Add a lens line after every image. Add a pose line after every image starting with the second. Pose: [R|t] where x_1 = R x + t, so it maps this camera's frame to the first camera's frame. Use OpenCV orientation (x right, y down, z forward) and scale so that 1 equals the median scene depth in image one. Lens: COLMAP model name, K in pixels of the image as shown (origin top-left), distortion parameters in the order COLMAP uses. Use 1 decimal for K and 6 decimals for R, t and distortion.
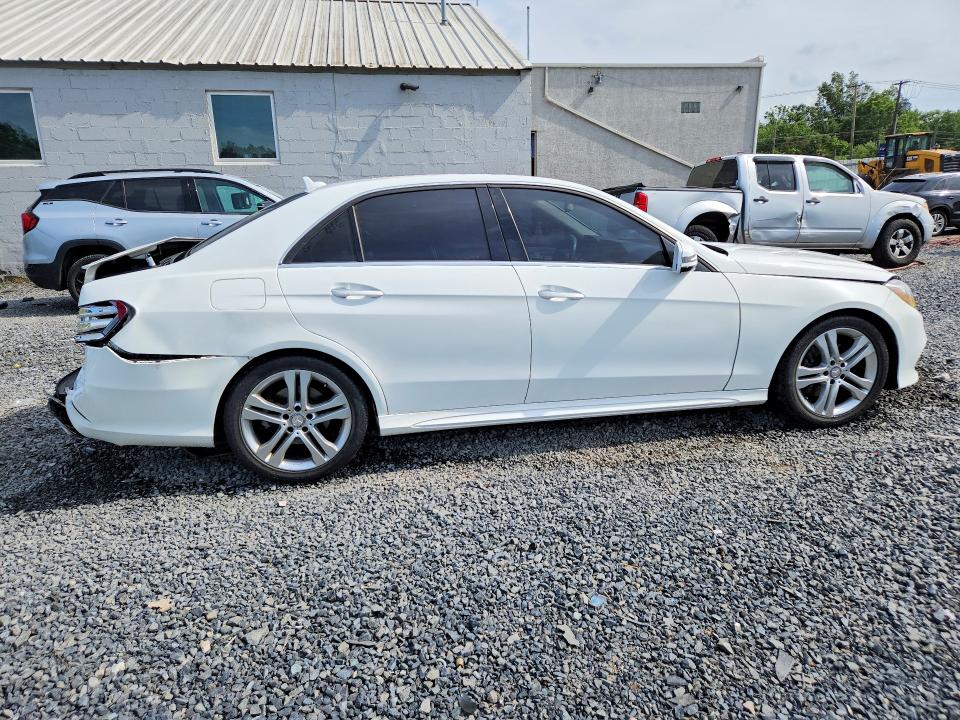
lens RADIAL K [[763.3, 0, 480.0], [0, 763.3, 360.0], [0, 0, 1]] dist [0.119164, -0.146216]
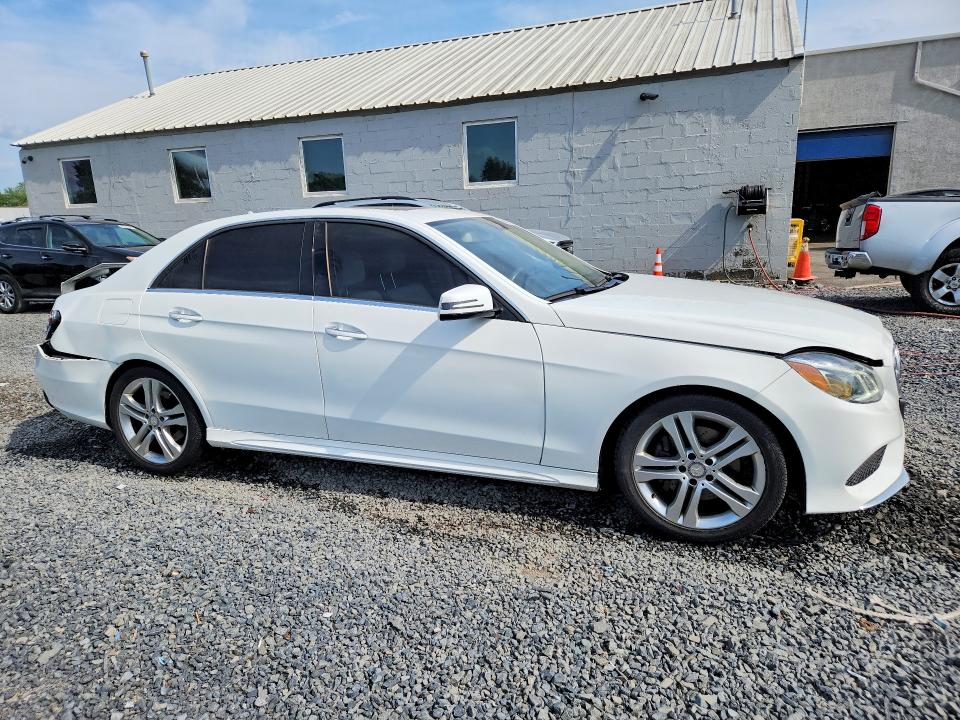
lens RADIAL K [[763.3, 0, 480.0], [0, 763.3, 360.0], [0, 0, 1]] dist [0.119164, -0.146216]
pose [[0.786738, 0.104852, -0.608317, 0.738515], [-0.107851, 0.993659, 0.031788, -0.089908], [0.607793, 0.040598, 0.793057, 0.298405]]
